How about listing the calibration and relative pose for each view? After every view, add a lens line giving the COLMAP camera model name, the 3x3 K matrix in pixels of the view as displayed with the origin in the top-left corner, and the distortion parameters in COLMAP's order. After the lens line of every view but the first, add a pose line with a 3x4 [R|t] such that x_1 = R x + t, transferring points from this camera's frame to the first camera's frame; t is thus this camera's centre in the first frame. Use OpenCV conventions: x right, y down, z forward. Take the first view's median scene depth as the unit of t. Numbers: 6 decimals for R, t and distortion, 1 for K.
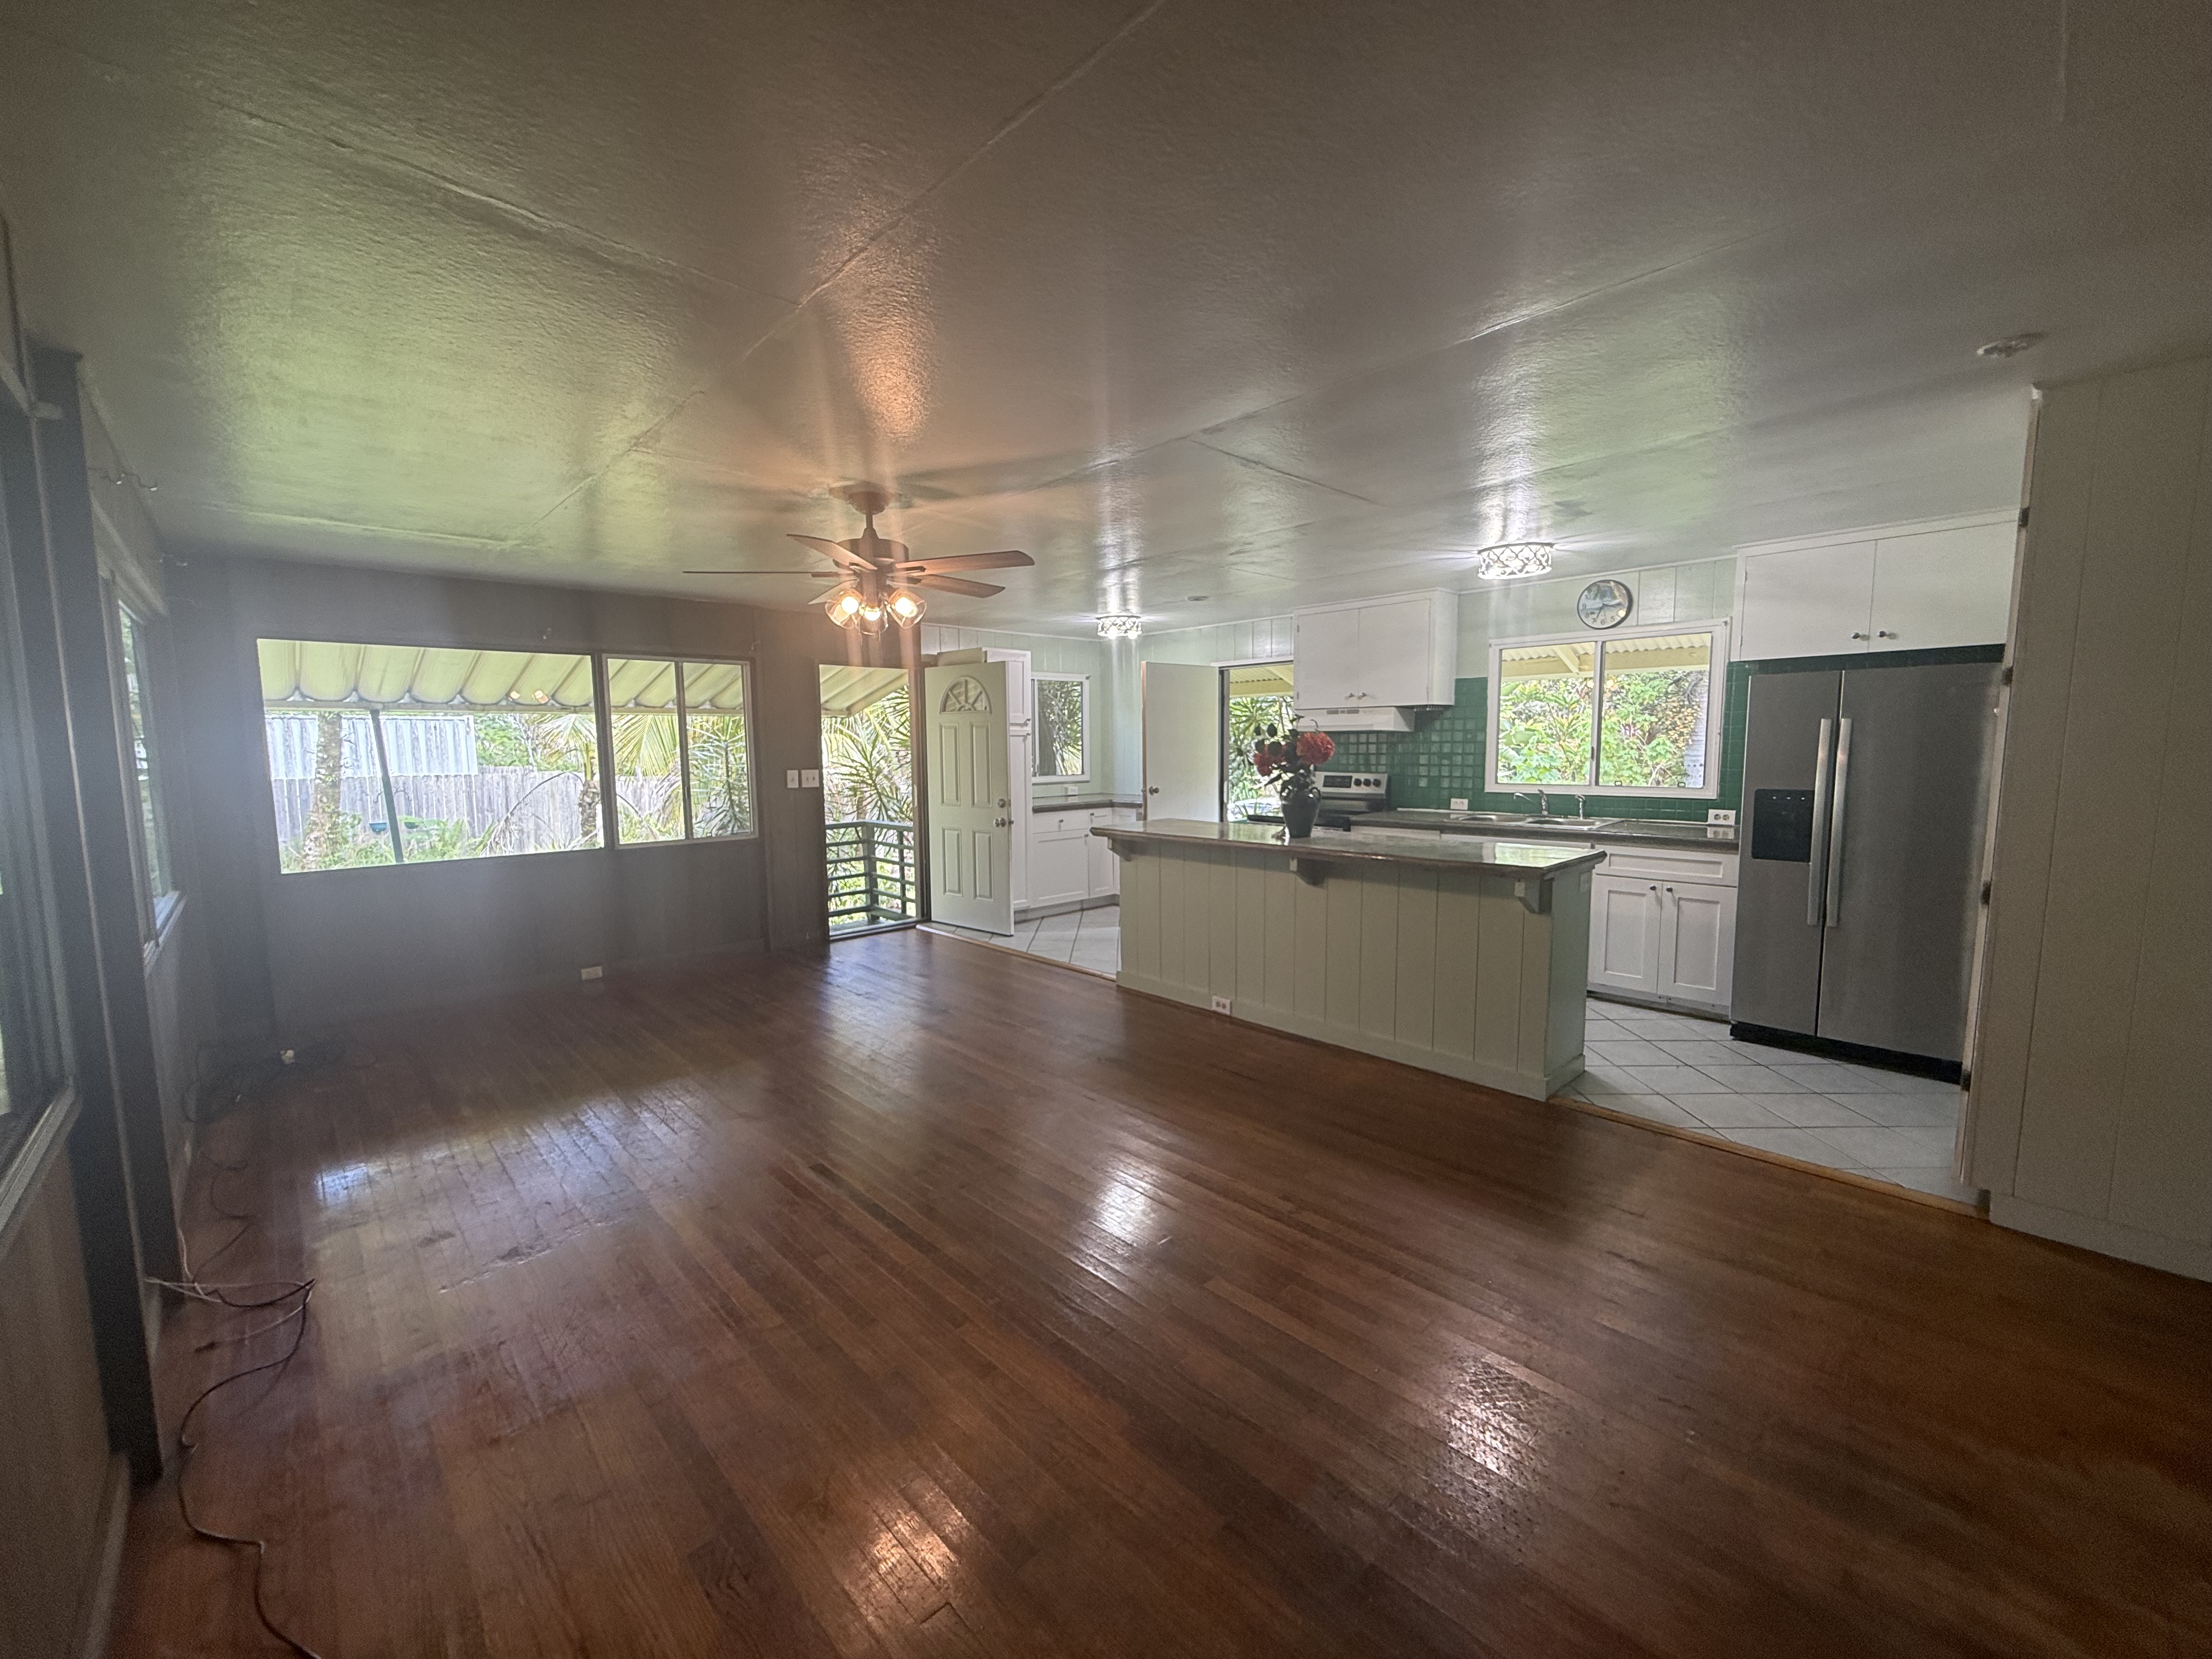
lens RADIAL K [[885.5, 0, 1106.0], [0, 885.5, 829.5], [0, 0, 1]] dist [0.000516, 0.000159]
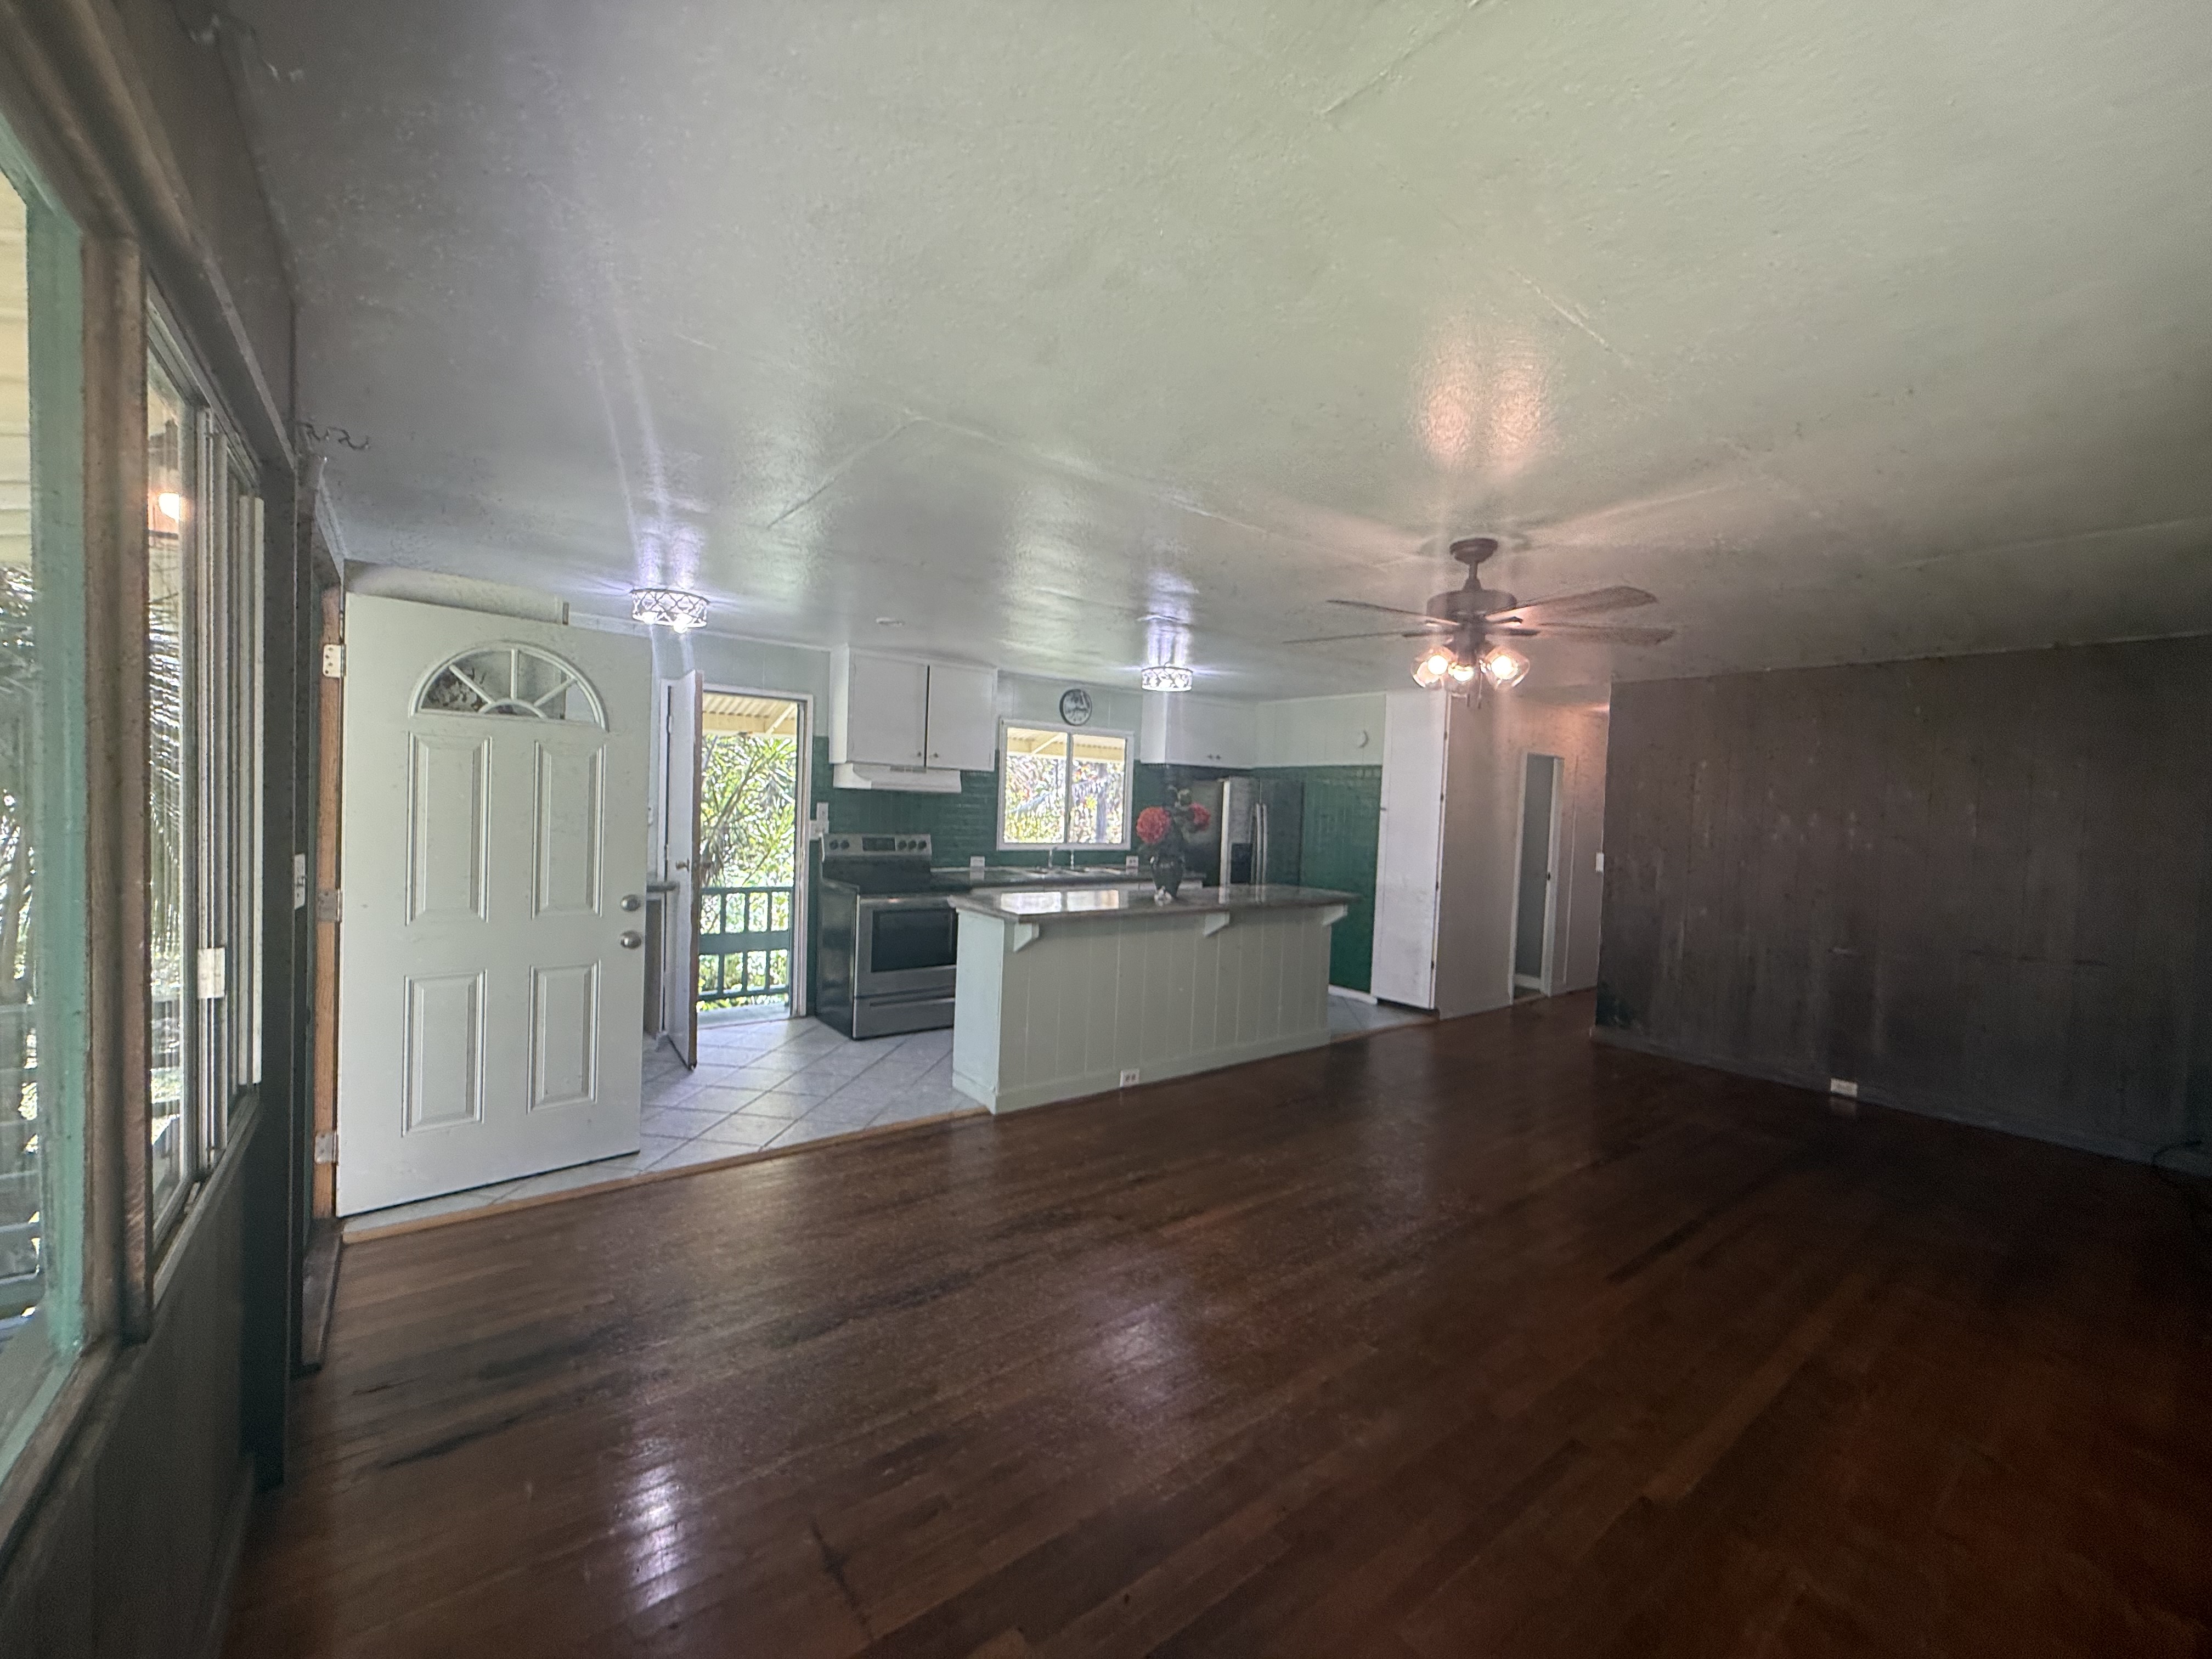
lens RADIAL K [[885.5, 0, 1106.0], [0, 885.5, 829.5], [0, 0, 1]] dist [0.000516, 0.000159]
pose [[0.100862, -0.015494, 0.994780, -0.681040], [0.056071, 0.998378, 0.009865, -0.071173], [-0.993319, 0.054783, 0.101567, 0.736247]]
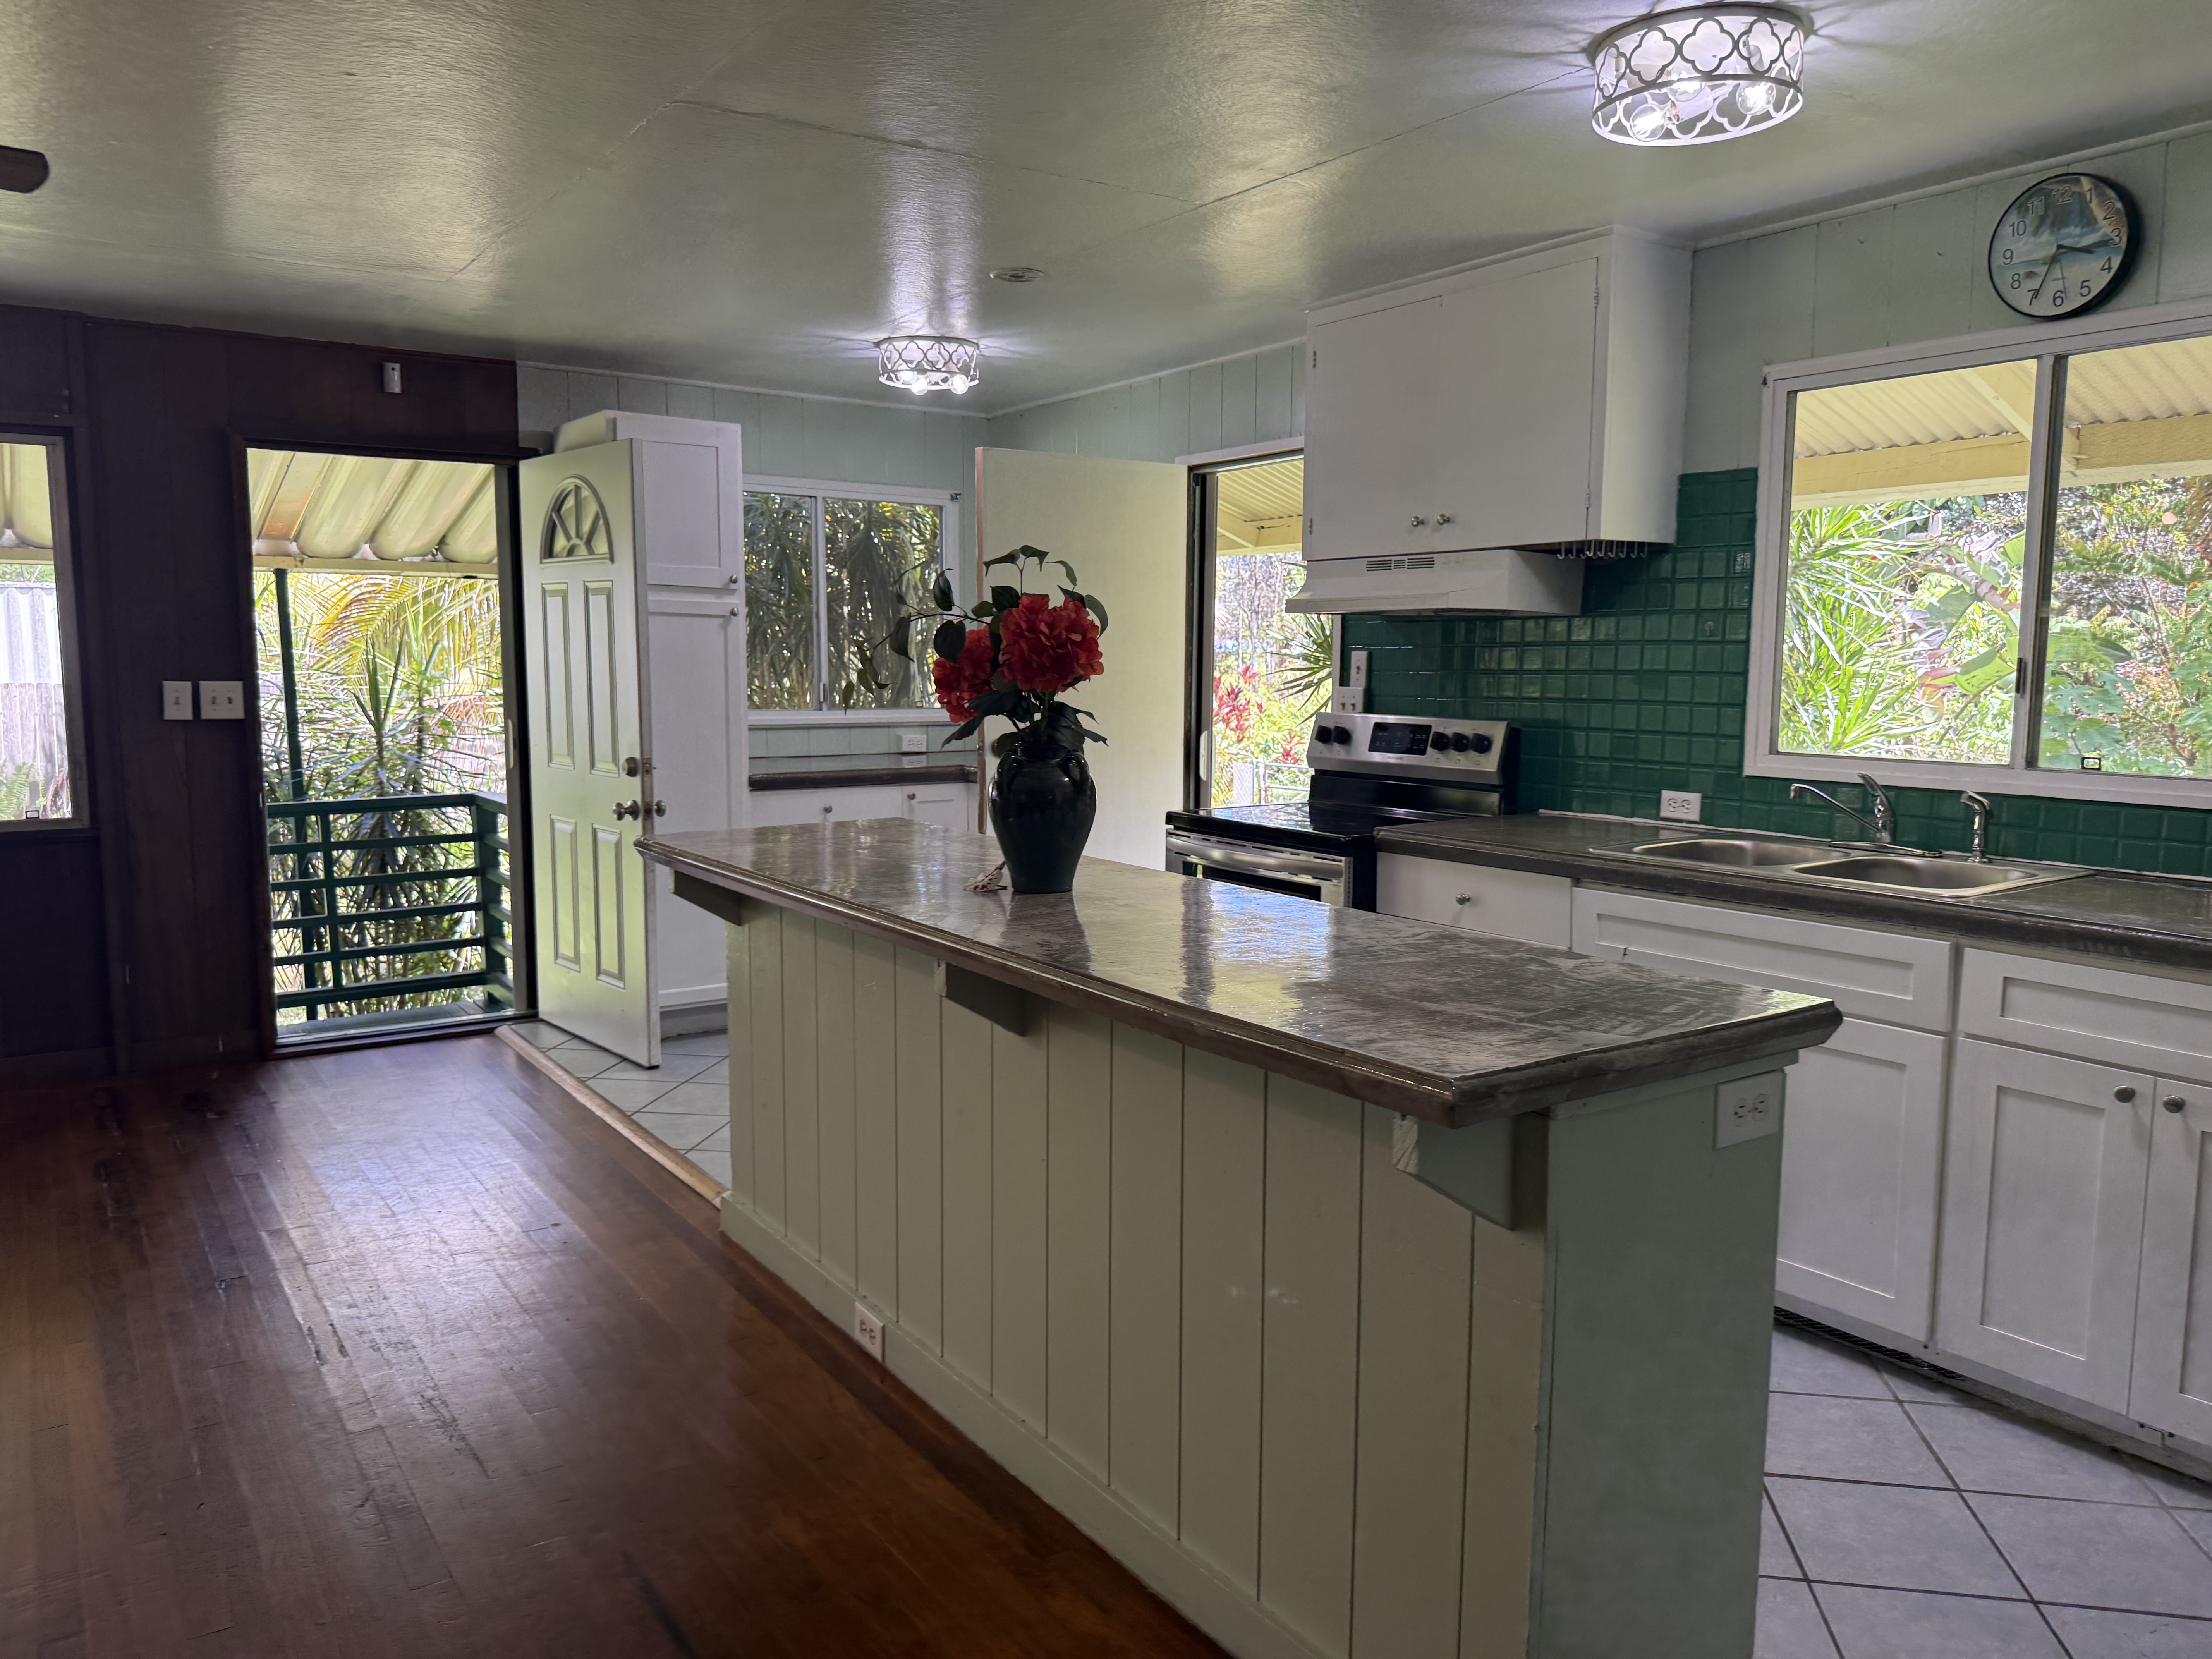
lens RADIAL K [[1561.7, 0, 1106.0], [0, 1561.7, 829.5], [0, 0, 1]] dist [0.092627, -0.128983]
pose [[0.988114, 0.034285, -0.149848, 0.259703], [-0.032078, 0.999339, 0.017122, -0.021865], [0.150336, -0.012112, 0.988561, 0.291311]]
